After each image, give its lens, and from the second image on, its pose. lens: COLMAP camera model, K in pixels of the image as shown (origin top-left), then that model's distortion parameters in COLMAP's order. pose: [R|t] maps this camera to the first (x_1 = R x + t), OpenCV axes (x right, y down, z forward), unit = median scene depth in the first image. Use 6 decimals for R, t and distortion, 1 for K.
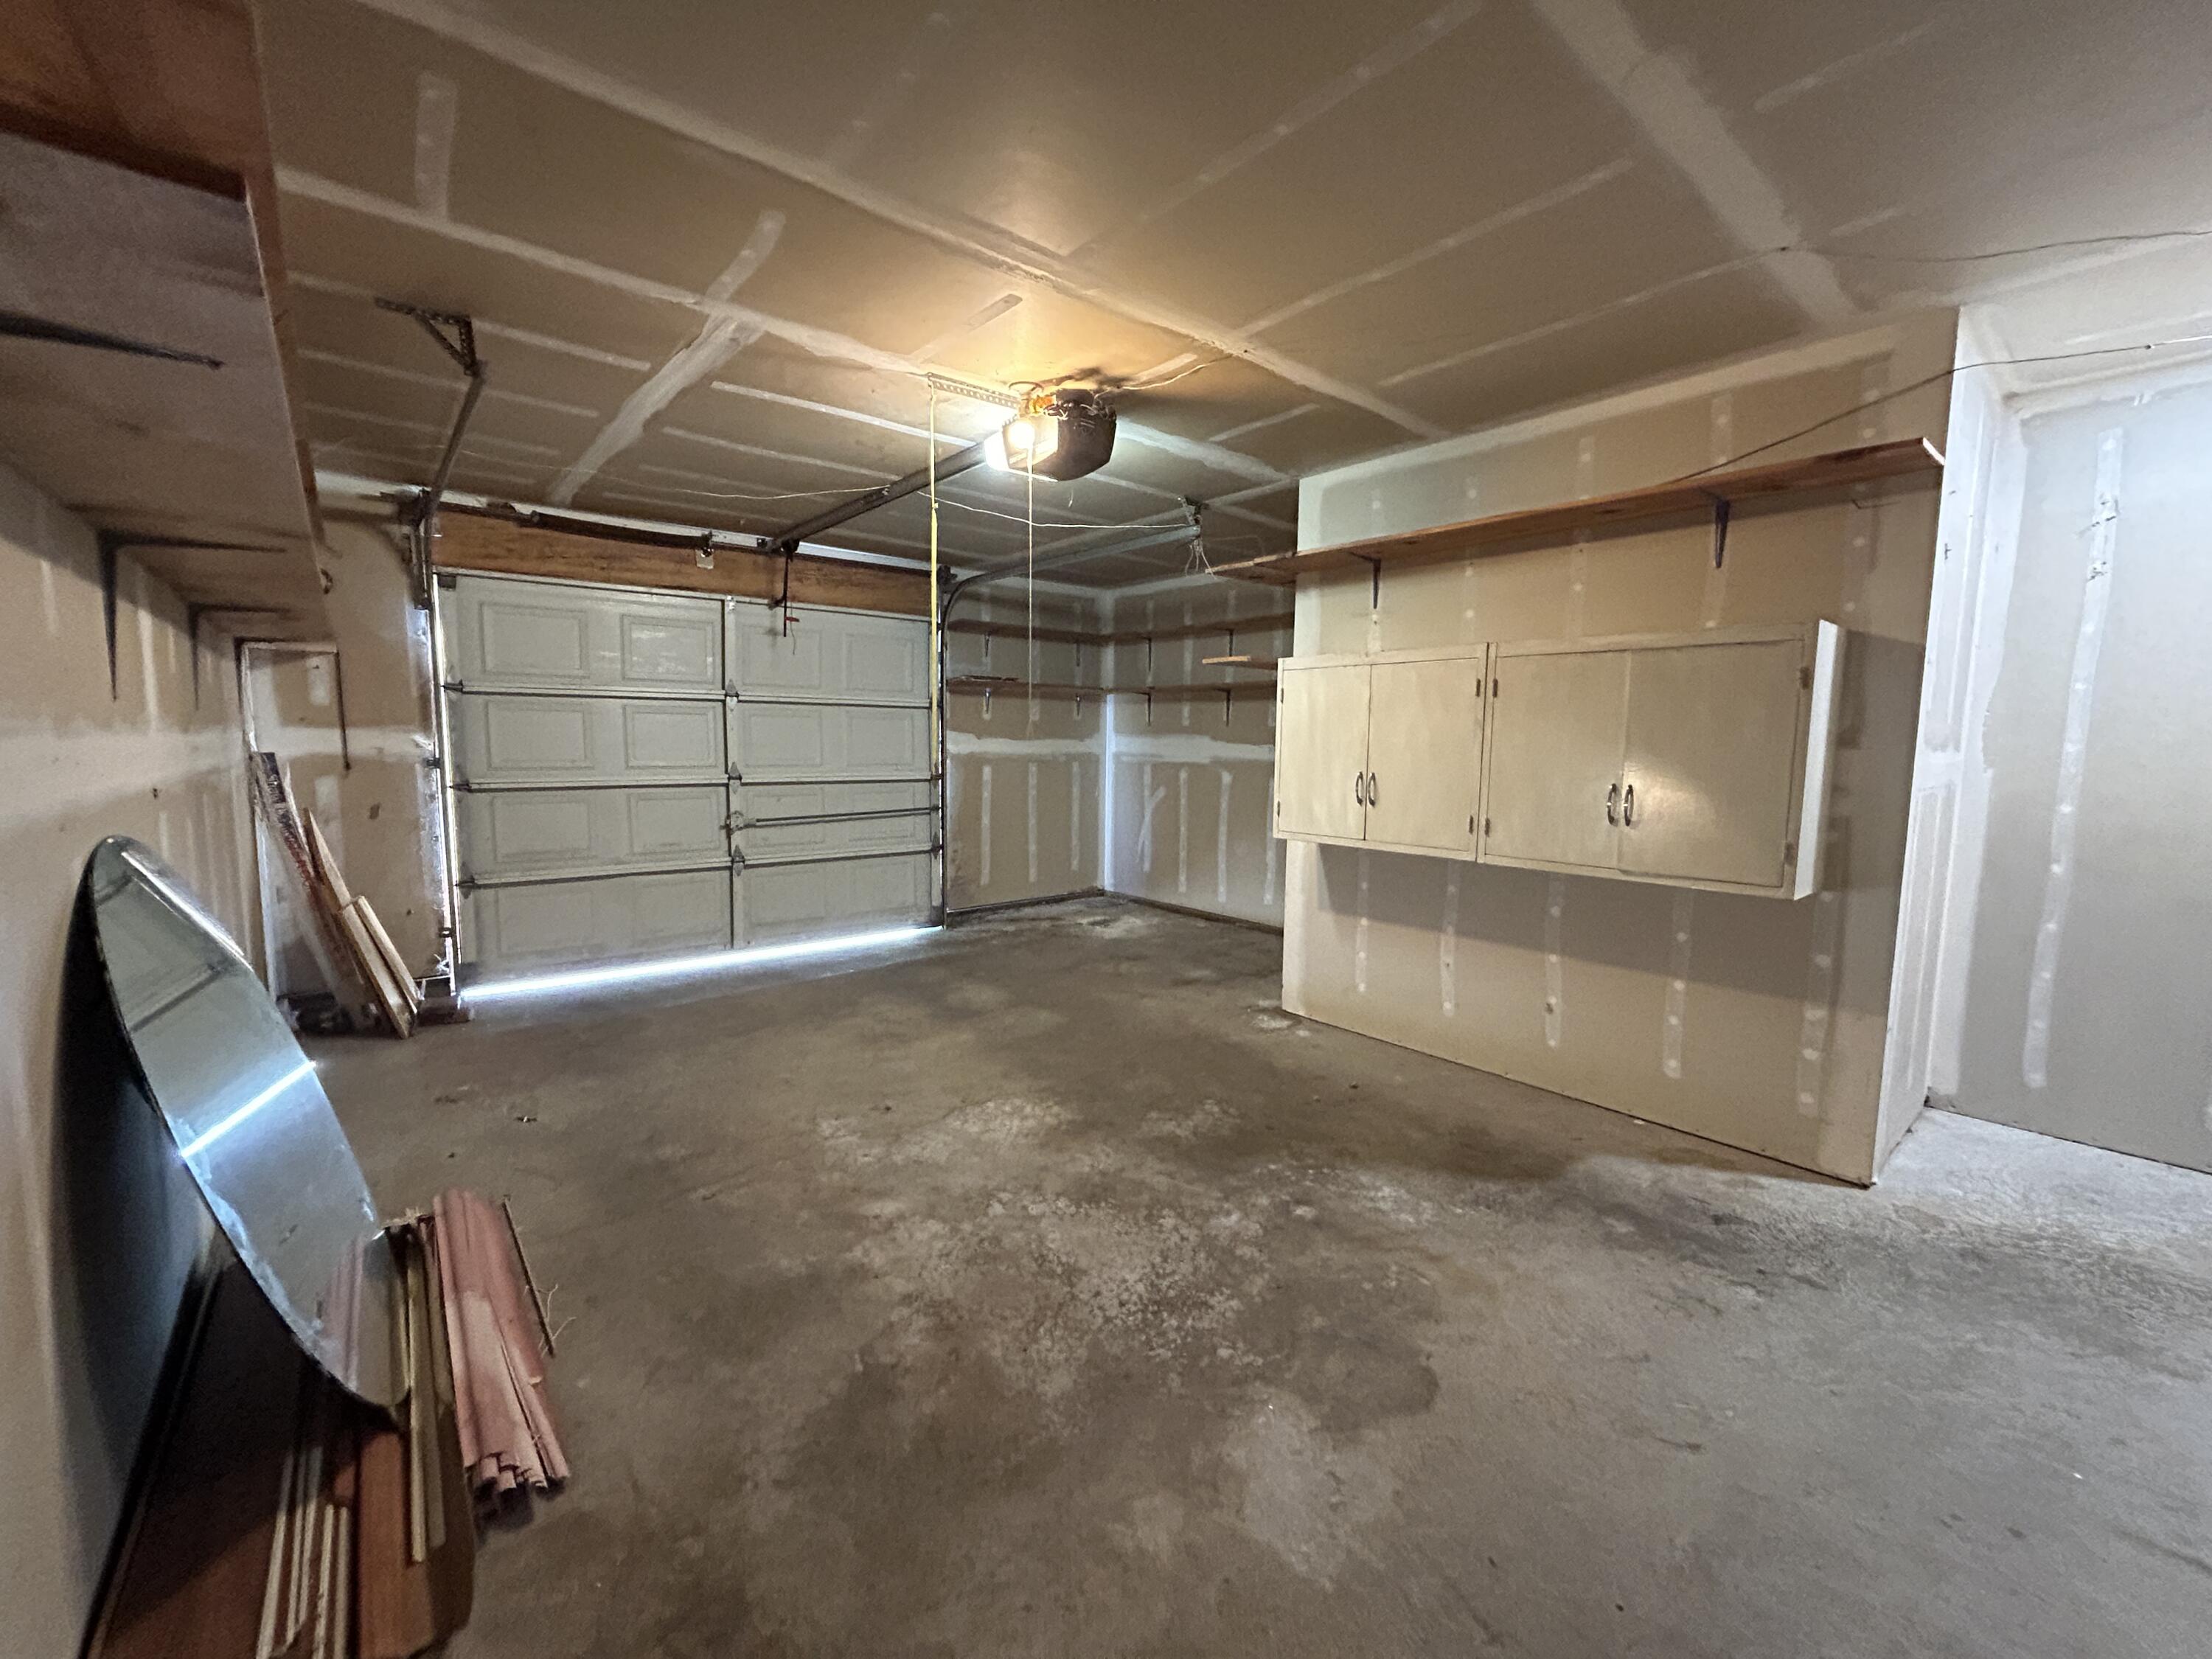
lens RADIAL K [[895.9, 0, 1108.4], [0, 895.9, 833.6], [0, 0, 1]] dist [-0.002466, 0.000001]
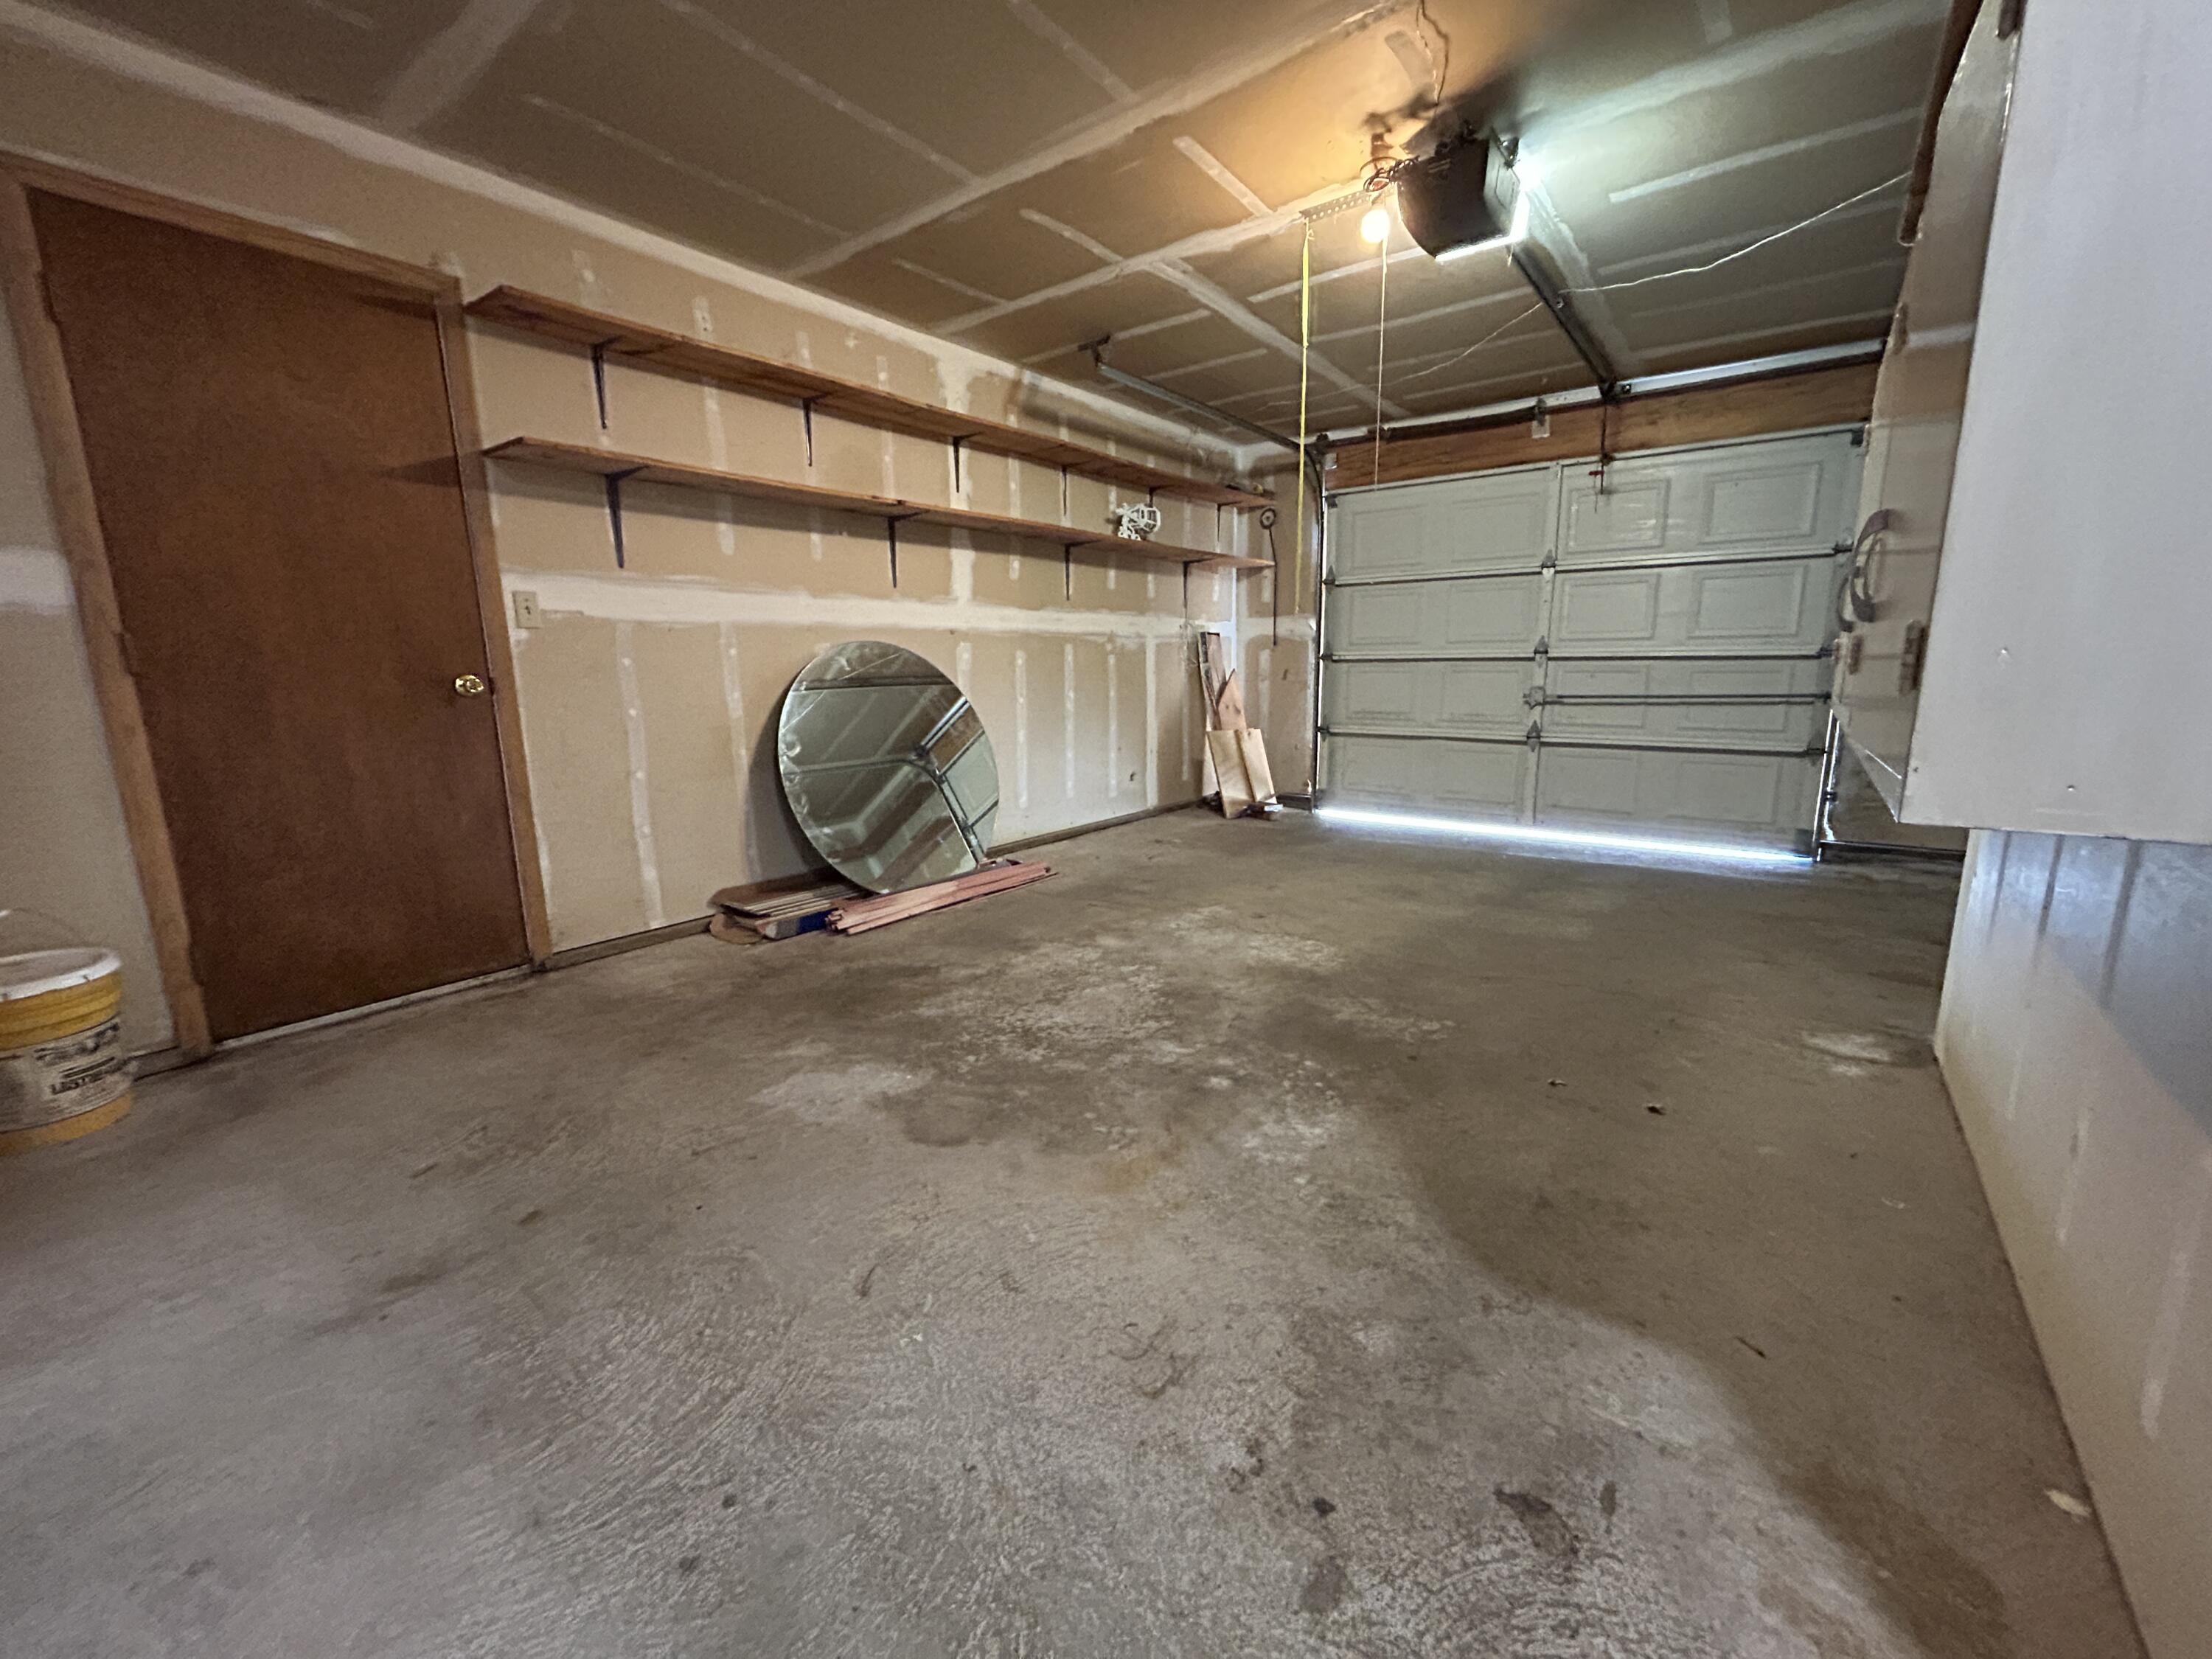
lens RADIAL K [[894.6, 0, 1106.0], [0, 894.6, 829.5], [0, 0, 1]] dist [0.002562, -0.000021]
pose [[0.230449, 0.167924, -0.958486, 0.925449], [-0.090676, 0.984417, 0.150666, 0.051860], [0.968850, 0.052190, 0.242085, 0.622489]]
